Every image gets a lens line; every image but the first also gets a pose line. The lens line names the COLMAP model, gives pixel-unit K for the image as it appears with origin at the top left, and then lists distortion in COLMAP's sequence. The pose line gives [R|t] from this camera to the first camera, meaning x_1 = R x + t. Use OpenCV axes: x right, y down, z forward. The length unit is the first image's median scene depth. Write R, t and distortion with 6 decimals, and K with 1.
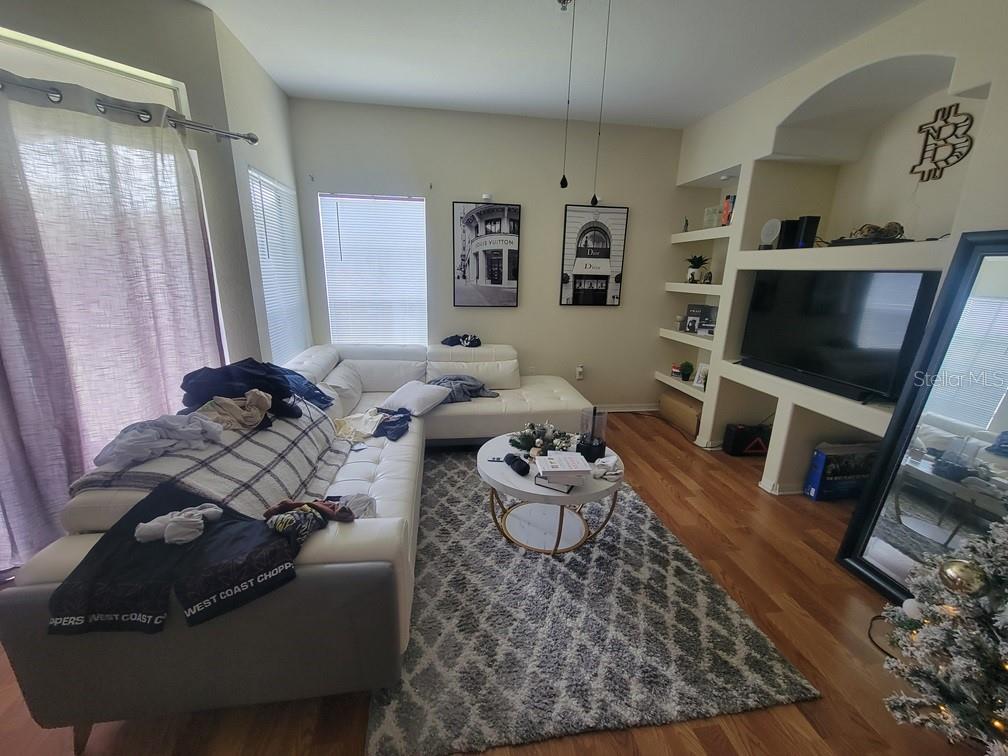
lens RADIAL K [[410.7, 0, 501.1], [0, 410.7, 381.8], [0, 0, 1]] dist [0.000444, -0.002272]
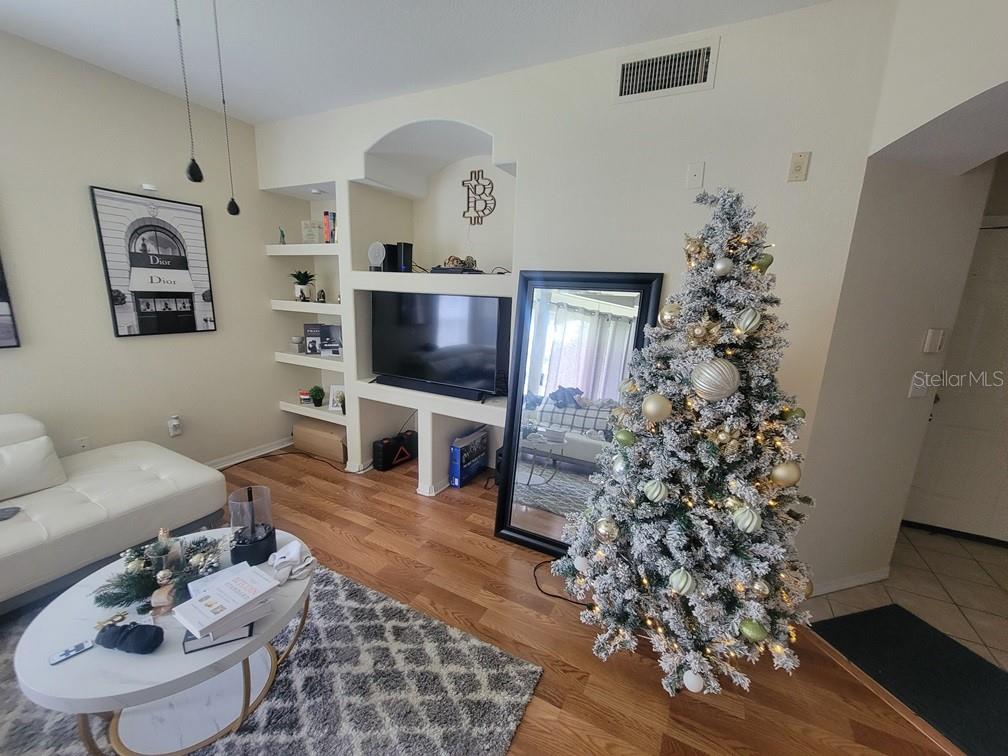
lens RADIAL K [[410.7, 0, 502.4], [0, 410.7, 383.0], [0, 0, 1]] dist [0.000444, -0.002272]
pose [[0.591941, -0.174508, 0.786862, -0.028118], [0.183590, 0.979808, 0.079188, -0.065045], [-0.784793, 0.097586, 0.612027, 0.137424]]
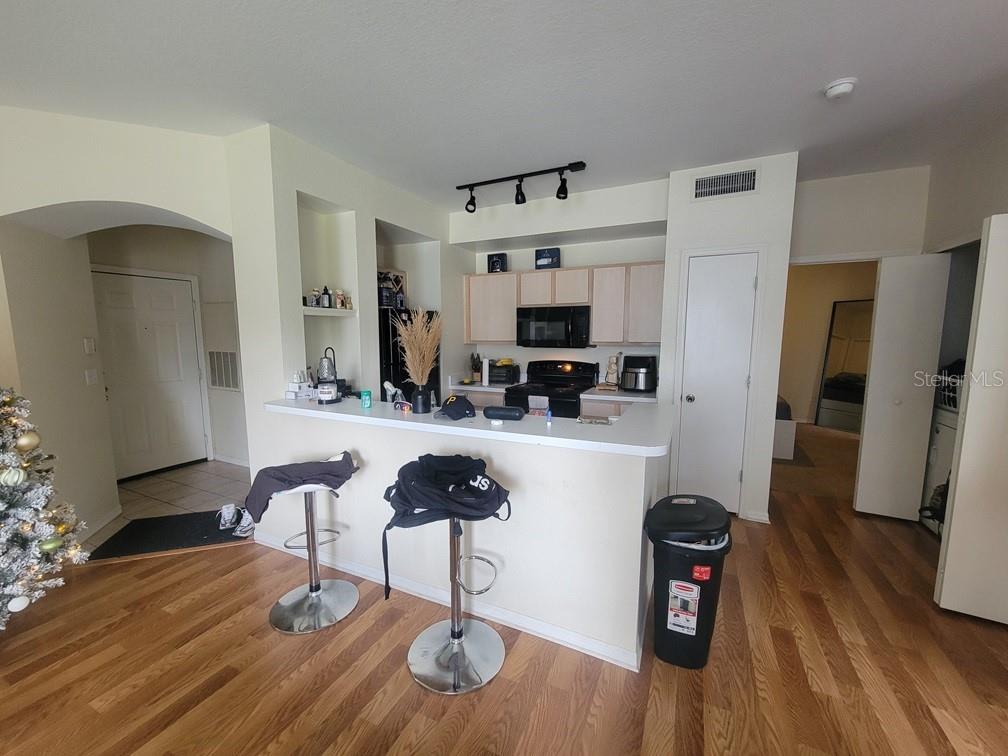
lens RADIAL K [[410.7, 0, 501.8], [0, 410.7, 381.3], [0, 0, 1]] dist [0.000444, -0.002272]
pose [[-0.828316, -0.090281, 0.552939, -0.473675], [0.126550, 0.931276, 0.341629, -0.084992], [-0.545781, 0.352951, -0.759966, 0.231612]]
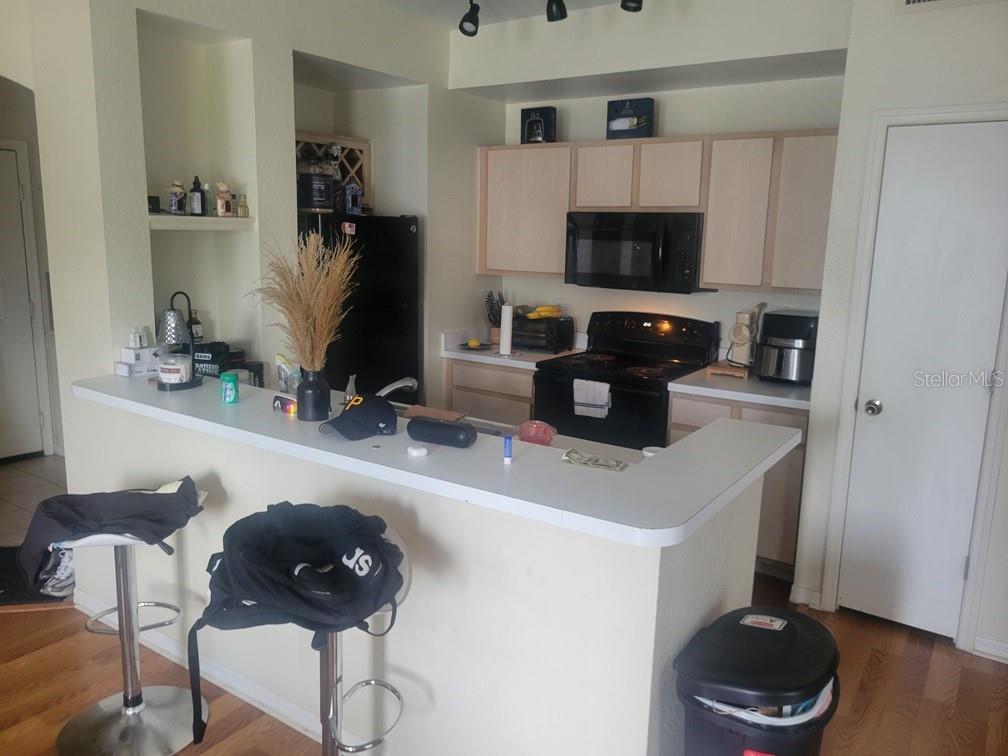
lens RADIAL K [[762.2, 0, 513.2], [0, 762.2, 363.1], [0, 0, 1]] dist [0.032614, -0.024011]
pose [[-0.735606, -0.160918, 0.658019, -0.601108], [0.134340, 0.917428, 0.374537, -0.114130], [-0.663955, 0.363910, -0.653248, 0.124434]]
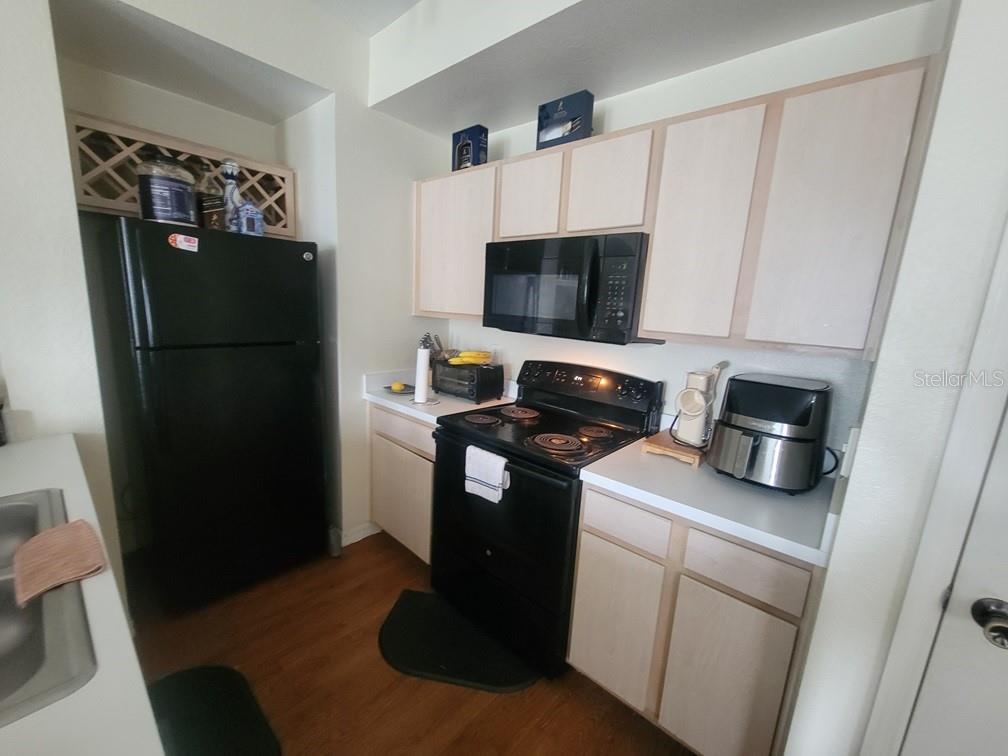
lens RADIAL K [[410.7, 0, 503.4], [0, 410.7, 384.6], [0, 0, 1]] dist [0.000444, -0.002272]
pose [[-0.637026, -0.210156, 0.741642, -0.256931], [0.129545, 0.919248, 0.371755, 0.131330], [-0.759879, 0.332893, -0.558360, -0.525442]]
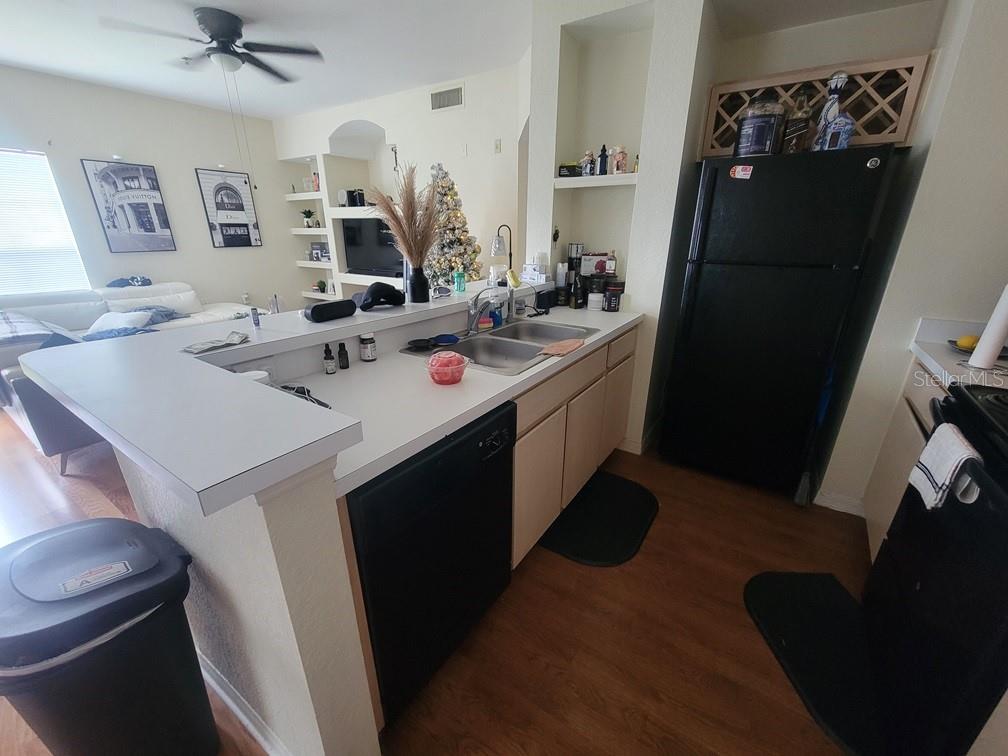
lens RADIAL K [[410.7, 0, 504.1], [0, 410.7, 385.2], [0, 0, 1]] dist [0.000444, -0.002272]
pose [[0.669445, -0.282204, 0.687171, -0.335370], [0.205778, 0.959281, 0.193483, 0.221123], [-0.713792, 0.011878, 0.700257, -0.740687]]
